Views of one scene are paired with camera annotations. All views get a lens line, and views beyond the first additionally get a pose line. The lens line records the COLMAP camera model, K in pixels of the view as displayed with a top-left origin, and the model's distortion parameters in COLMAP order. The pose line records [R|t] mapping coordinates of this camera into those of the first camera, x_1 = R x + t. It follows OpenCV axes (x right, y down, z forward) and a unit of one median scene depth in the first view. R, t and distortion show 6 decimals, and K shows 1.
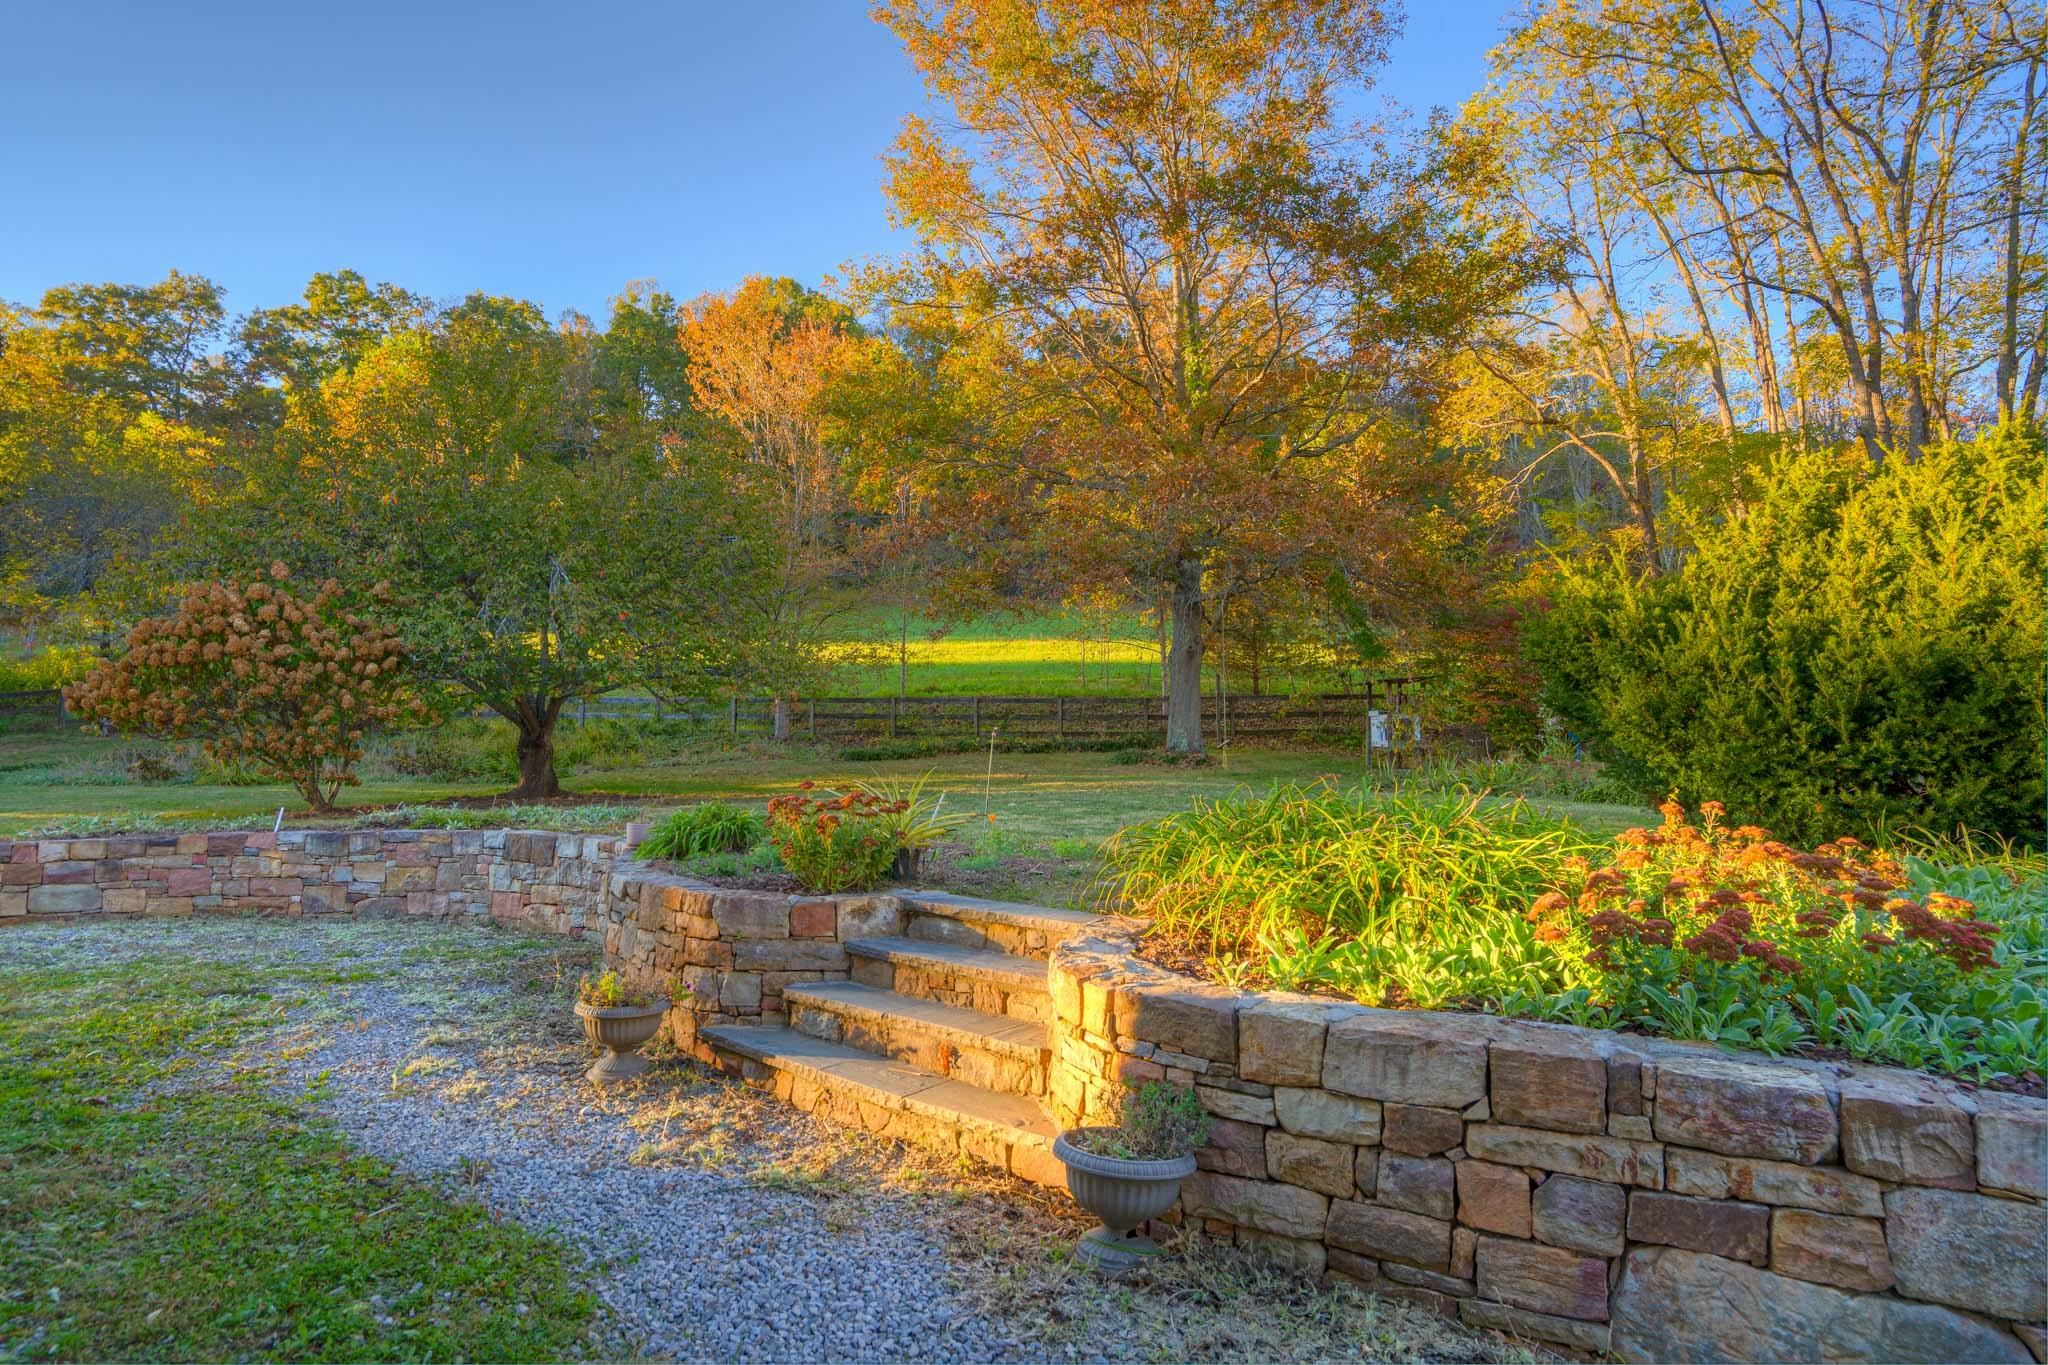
lens RADIAL K [[1049.2, 0, 1016.0], [0, 1049.2, 670.7], [0, 0, 1]] dist [-0.042470, 0.023777]
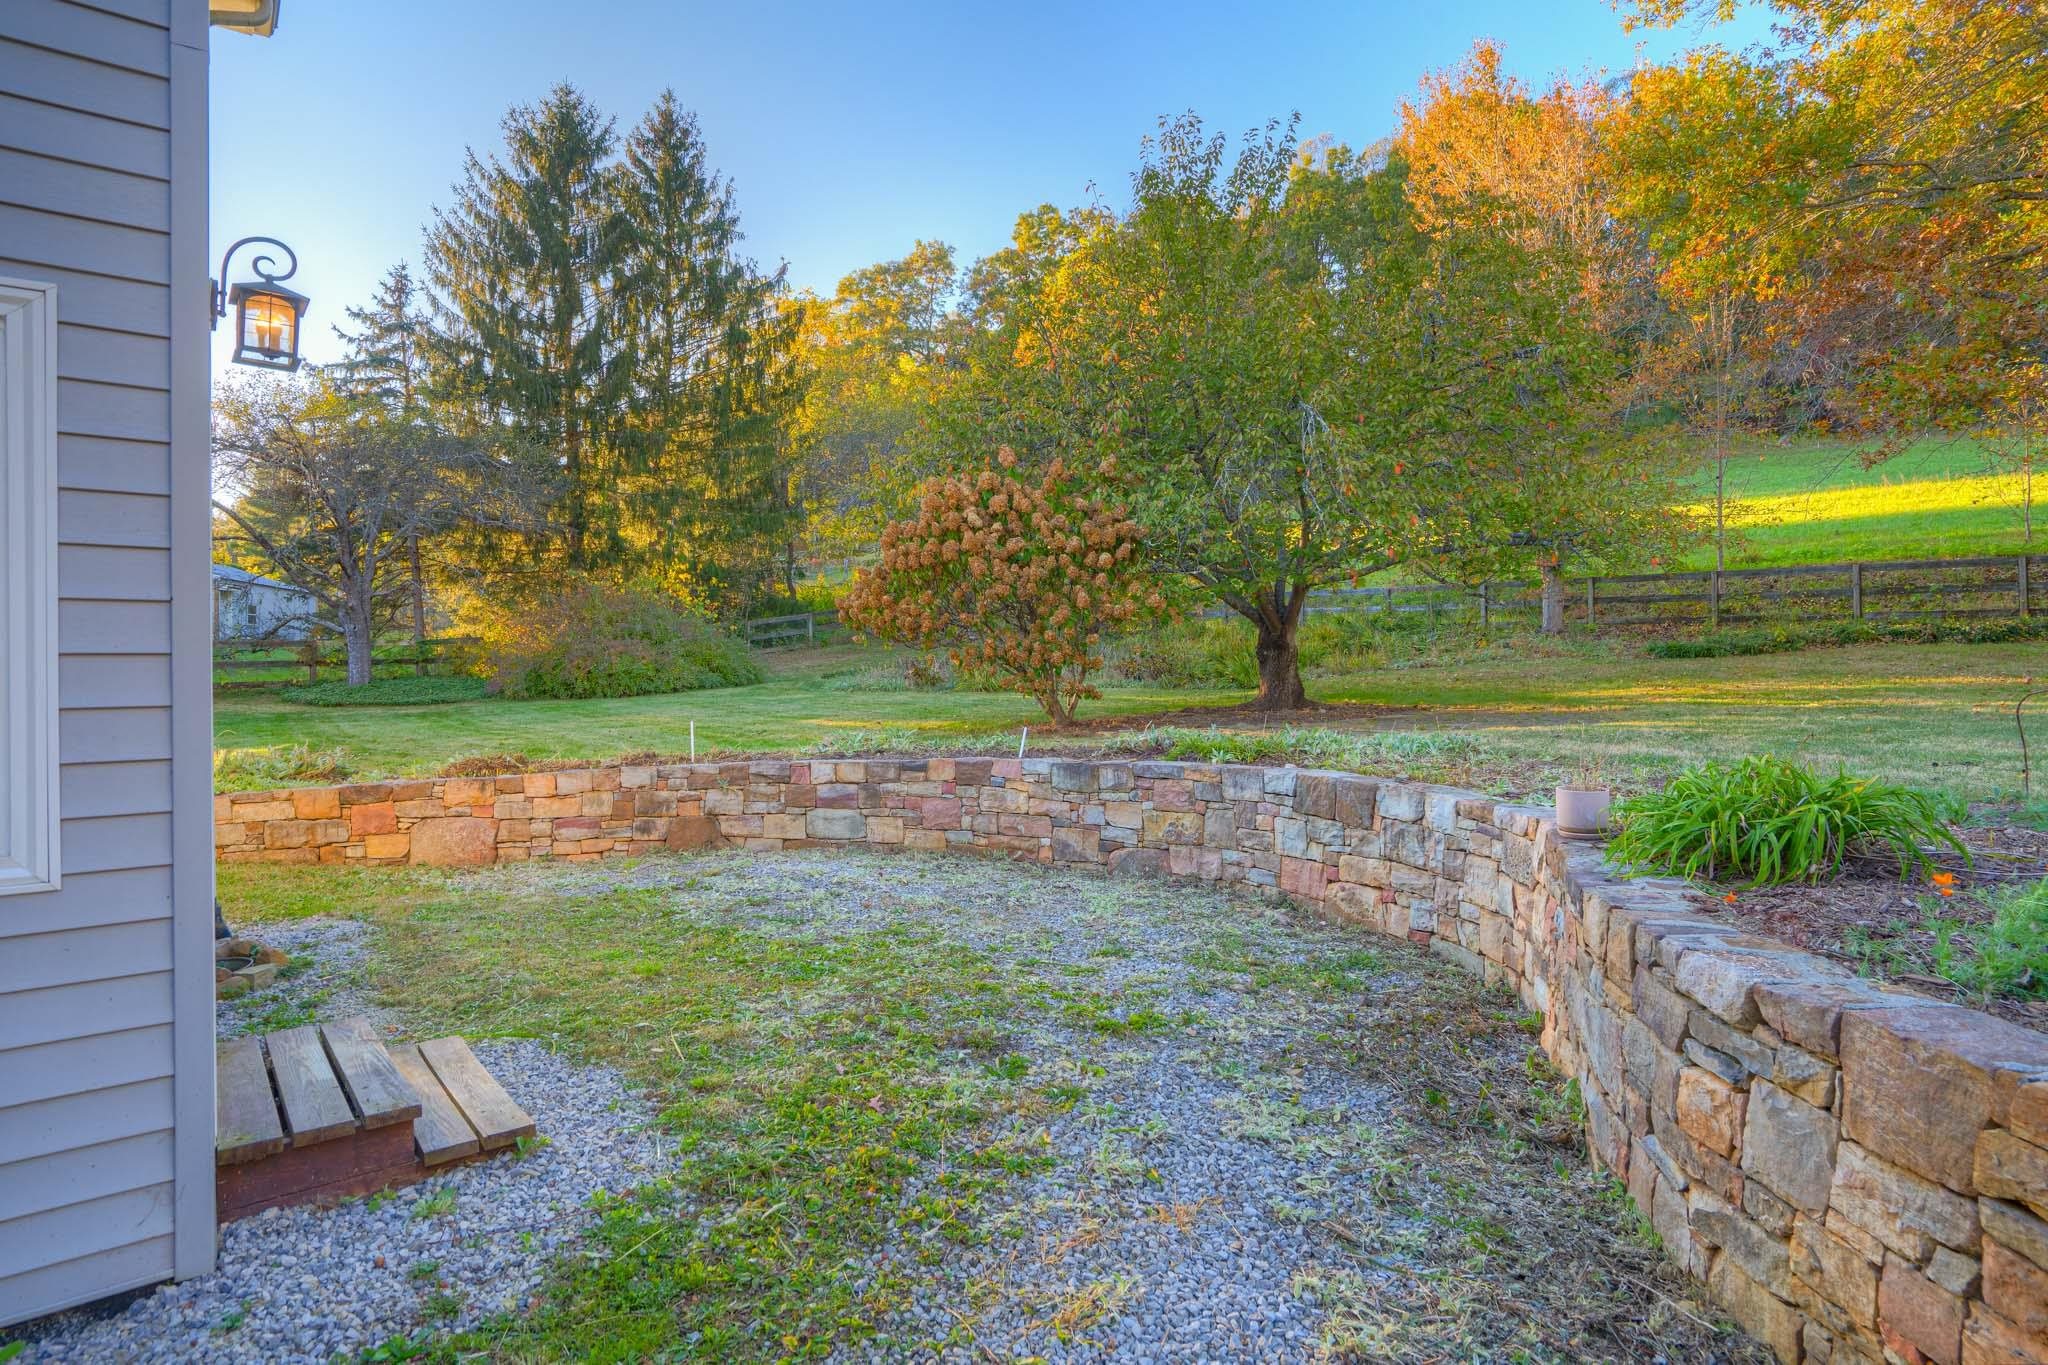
lens RADIAL K [[1113.4, 0, 997.9], [0, 1113.4, 674.1], [0, 0, 1]] dist [-0.038433, 0.000215]
pose [[0.802739, -0.004407, -0.596315, -0.154793], [0.063633, 0.994896, 0.078308, 0.014203], [0.592926, -0.100806, 0.798922, 0.220268]]
